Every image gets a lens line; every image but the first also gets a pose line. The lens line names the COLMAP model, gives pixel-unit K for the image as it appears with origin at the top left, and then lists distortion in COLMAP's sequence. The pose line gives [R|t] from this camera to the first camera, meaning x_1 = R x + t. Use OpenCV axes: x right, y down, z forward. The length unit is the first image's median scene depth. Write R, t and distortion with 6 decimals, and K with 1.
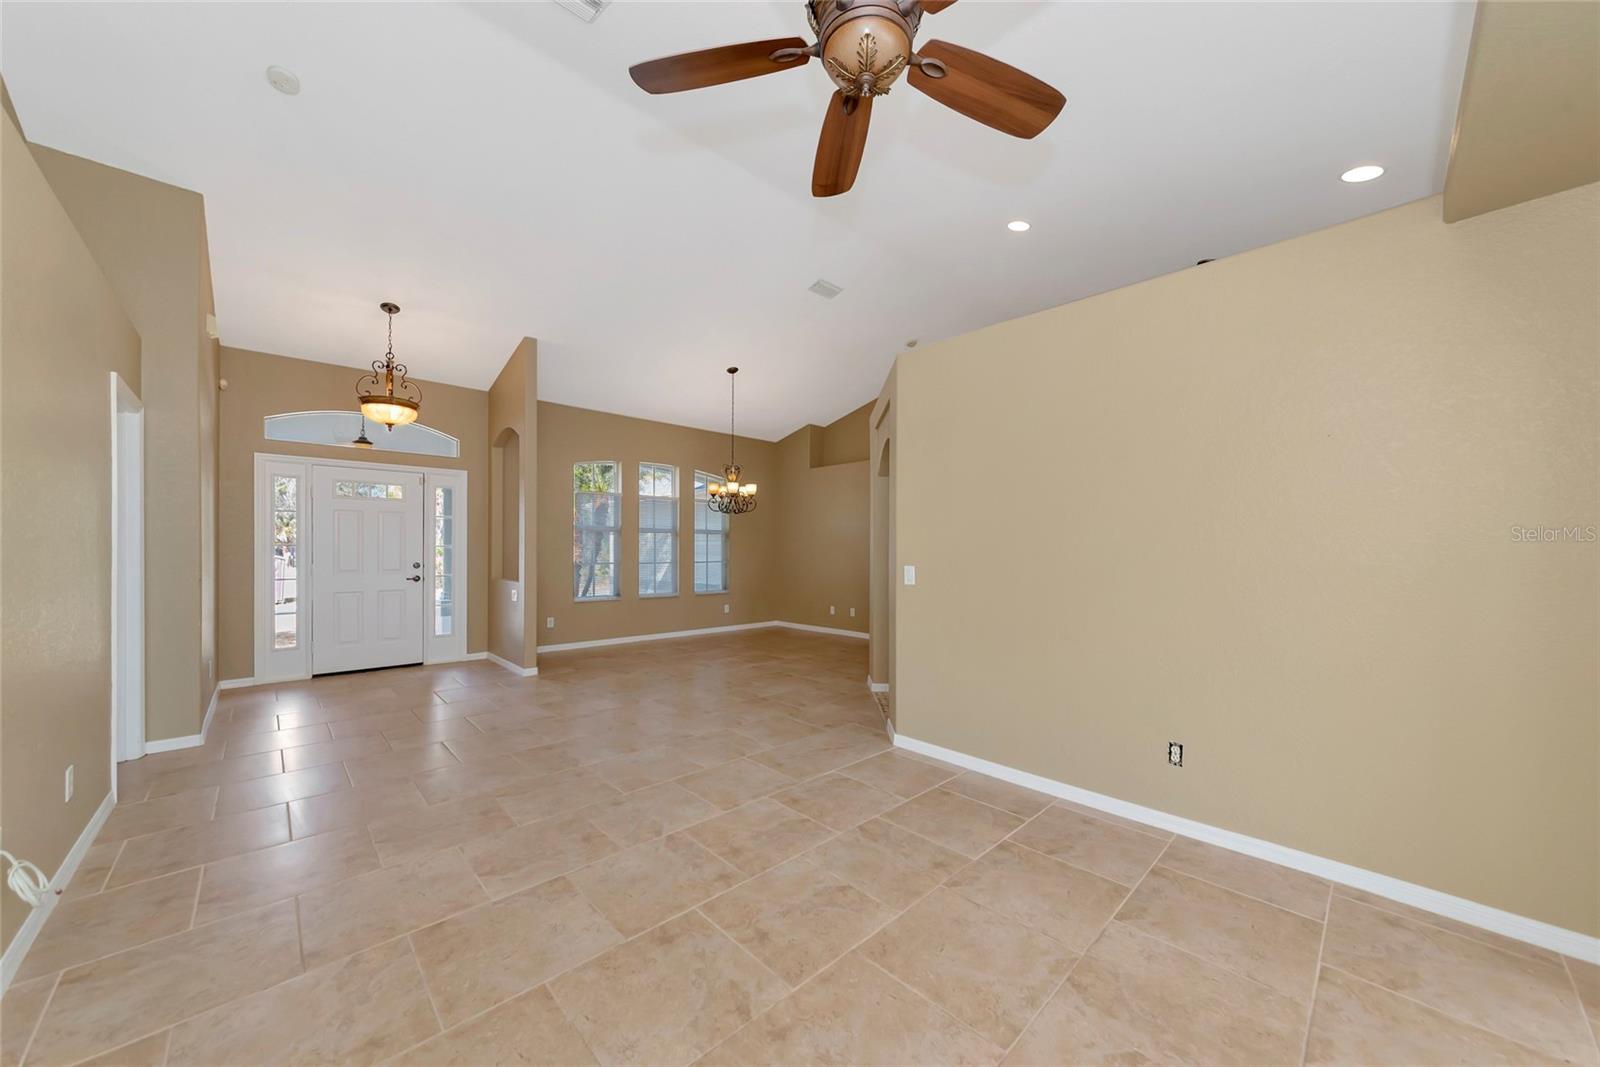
lens RADIAL K [[567.9, 0, 792.3], [0, 567.9, 555.6], [0, 0, 1]] dist [-0.013148, 0.004410]
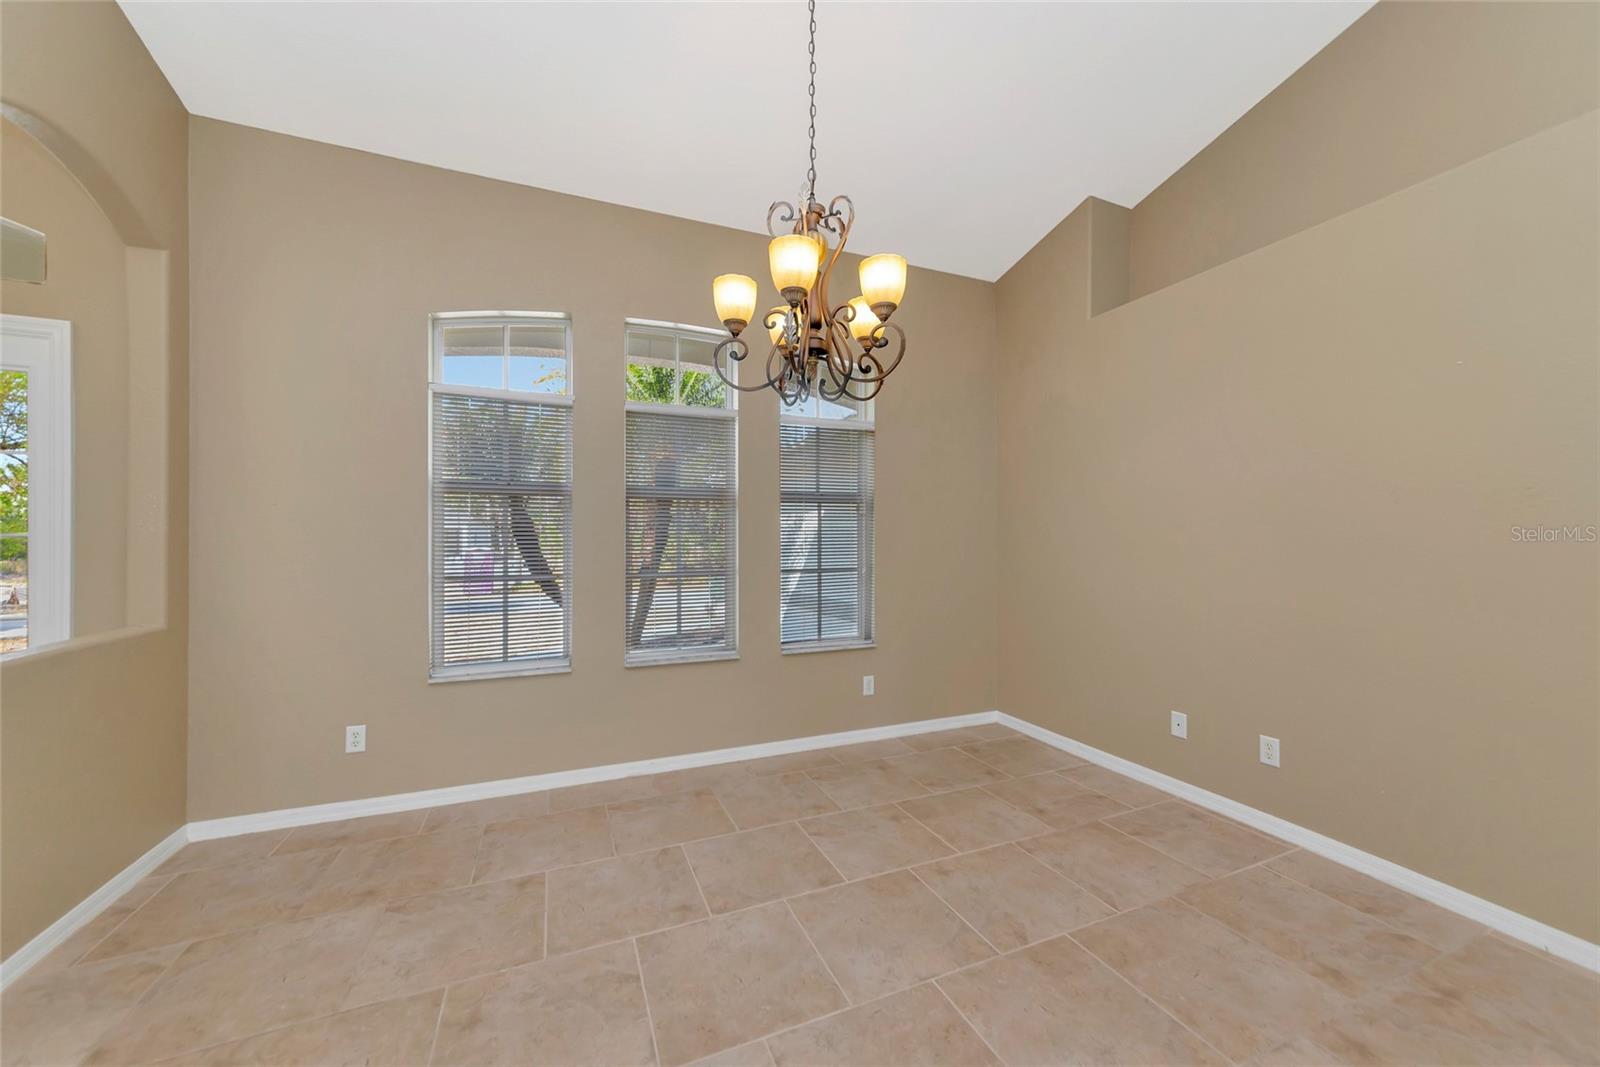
lens RADIAL K [[577.1, 0, 799.3], [0, 577.1, 538.1], [0, 0, 1]] dist [-0.002025, 0.000095]
pose [[0.938541, -0.006157, -0.345113, -0.024899], [0.000600, 0.999868, -0.016206, -0.007350], [0.345167, 0.015003, 0.938421, 0.800102]]
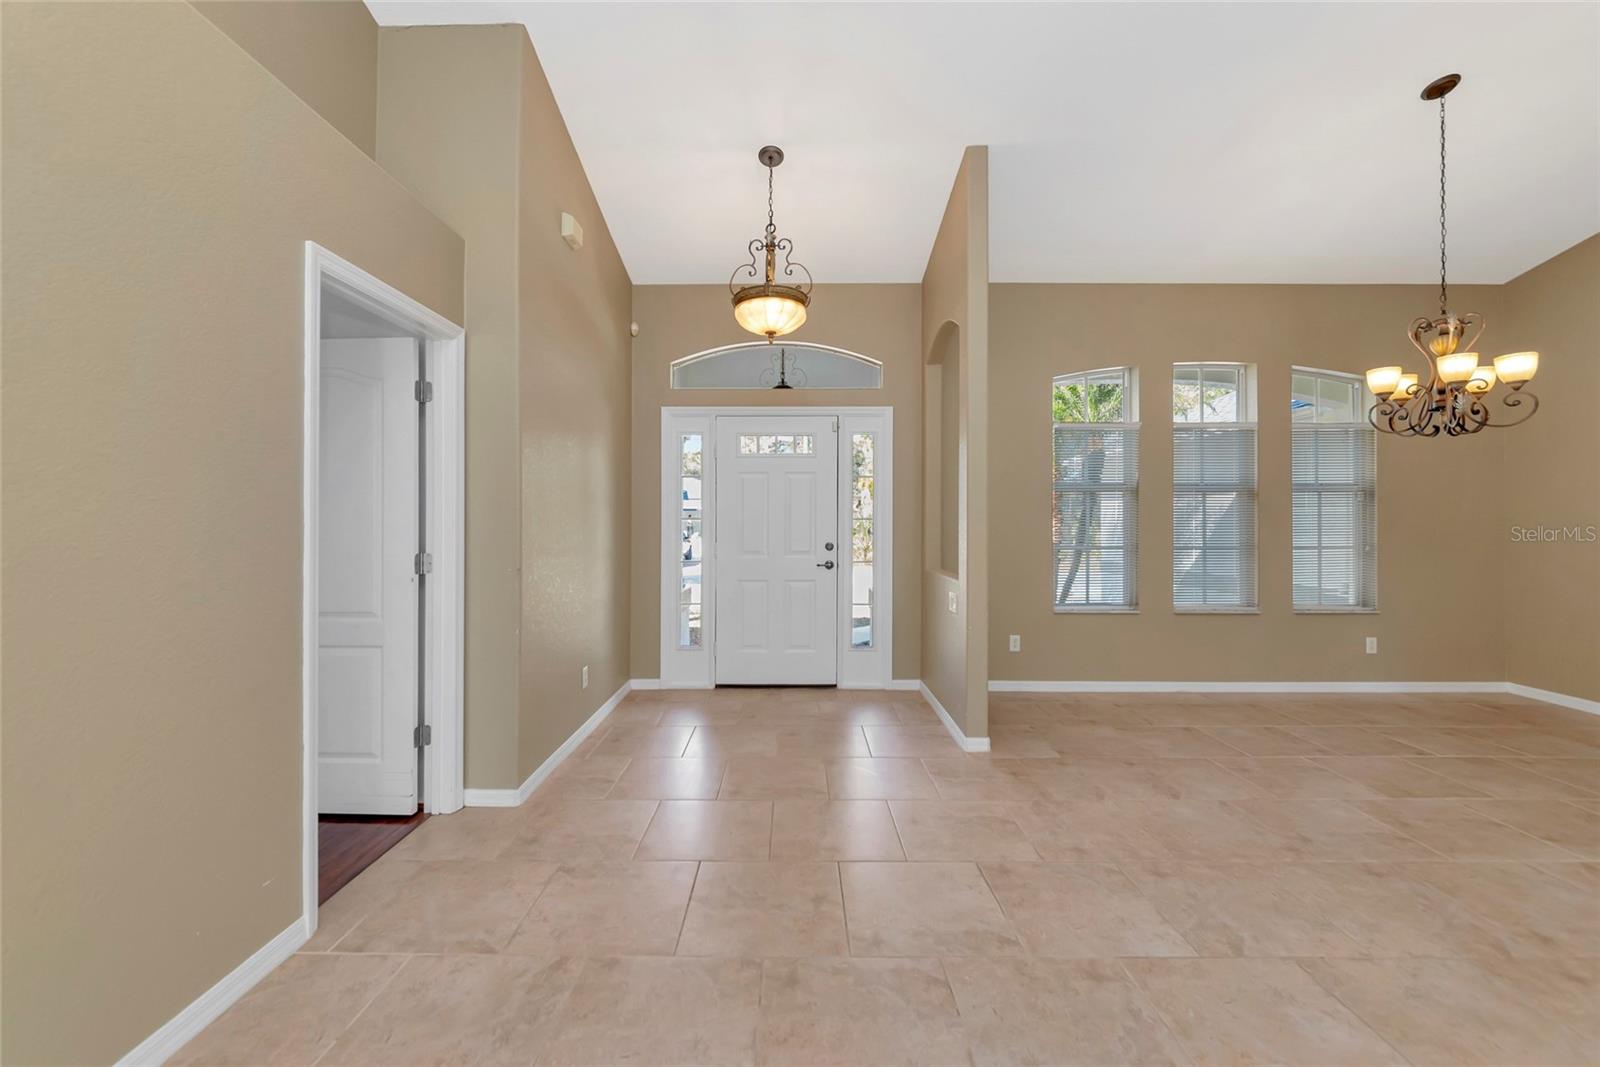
lens RADIAL K [[620.6, 0, 798.8], [0, 620.6, 516.9], [0, 0, 1]] dist [-0.002117, -0.000024]
pose [[0.732019, -0.008317, -0.681233, -0.151267], [-0.005255, 0.999827, -0.017854, -0.005064], [0.681264, 0.016650, 0.731849, 0.376968]]
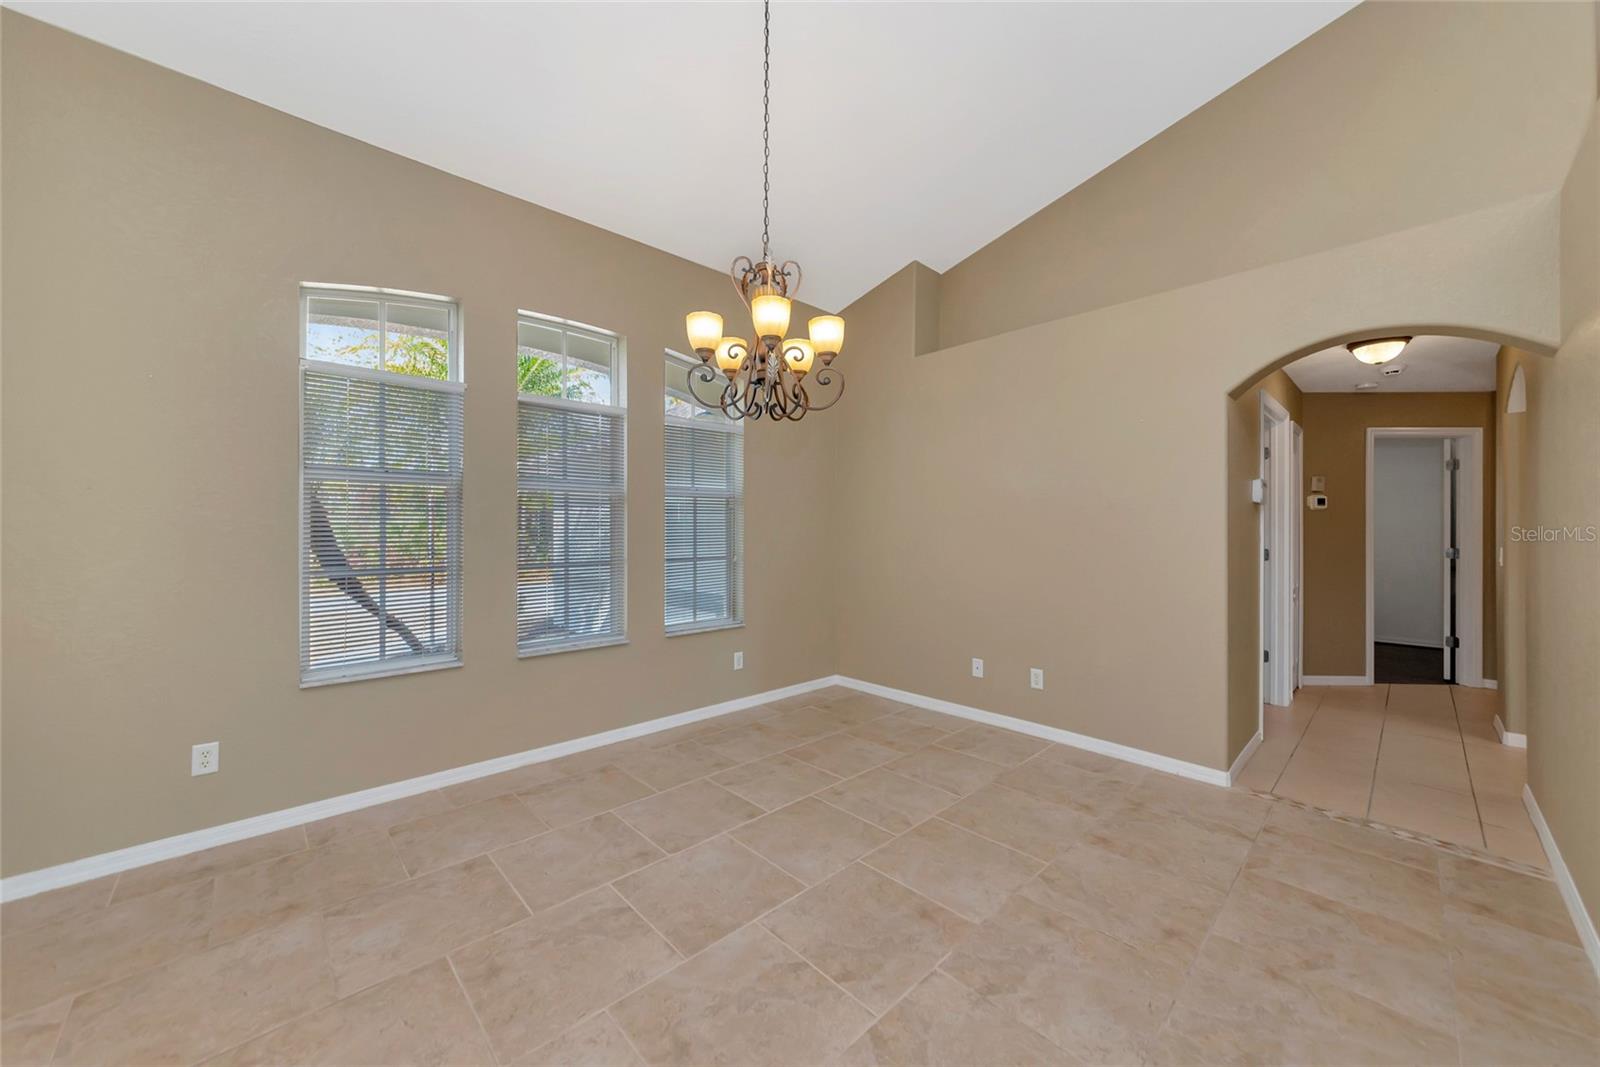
lens RADIAL K [[576.4, 0, 791.3], [0, 576.4, 533.1], [0, 0, 1]] dist [-0.000119, -0.000073]
pose [[0.999992, -0.003905, -0.000965, -0.096865], [0.003898, 0.999966, -0.007324, -0.007785], [0.000994, 0.007320, 0.999973, 0.719466]]
